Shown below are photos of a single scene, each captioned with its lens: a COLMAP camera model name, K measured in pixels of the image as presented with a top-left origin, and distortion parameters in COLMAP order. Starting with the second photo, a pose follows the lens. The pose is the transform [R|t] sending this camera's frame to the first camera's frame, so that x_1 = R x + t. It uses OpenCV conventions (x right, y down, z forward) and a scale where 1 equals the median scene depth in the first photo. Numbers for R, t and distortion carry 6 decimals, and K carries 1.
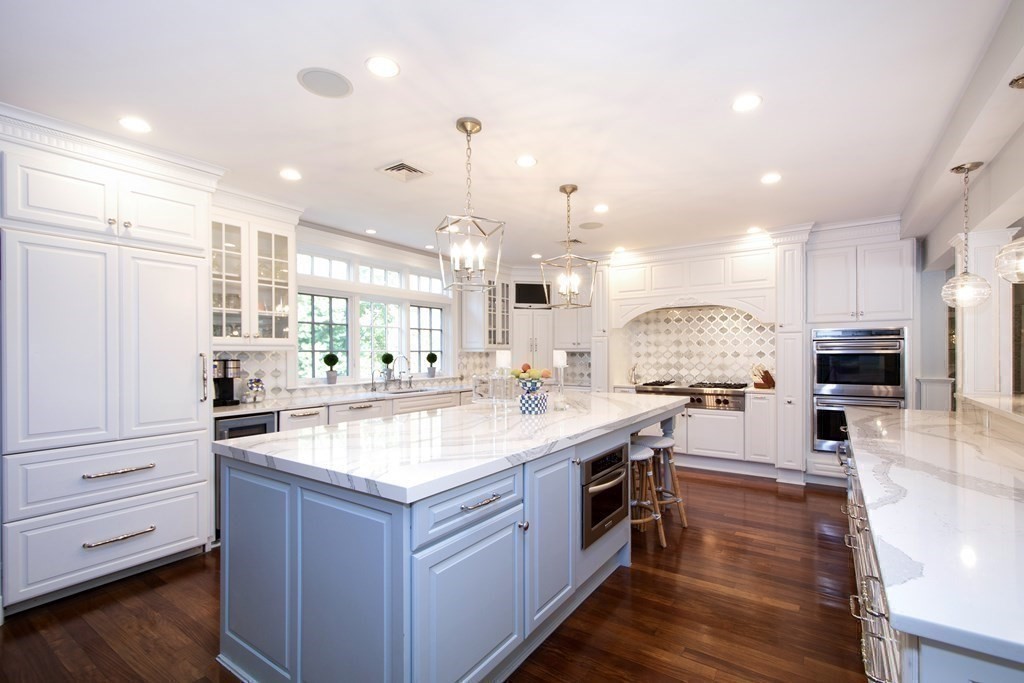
lens RADIAL K [[459.6, 0, 534.1], [0, 459.6, 345.6], [0, 0, 1]] dist [0.003739, -0.000552]
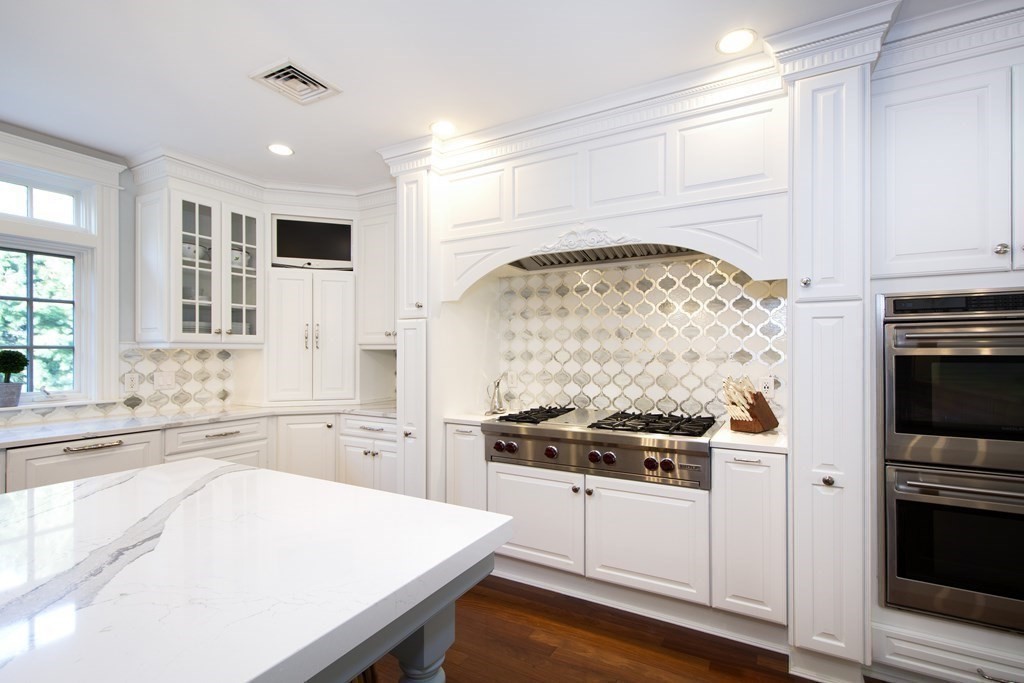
lens RADIAL K [[459.6, 0, 513.5], [0, 459.6, 341.3], [0, 0, 1]] dist [0.003739, -0.000552]
pose [[0.999275, 0.004625, 0.037785, 0.227873], [-0.004374, 0.999968, -0.006720, 0.007351], [-0.037815, 0.006550, 0.999263, 0.512335]]
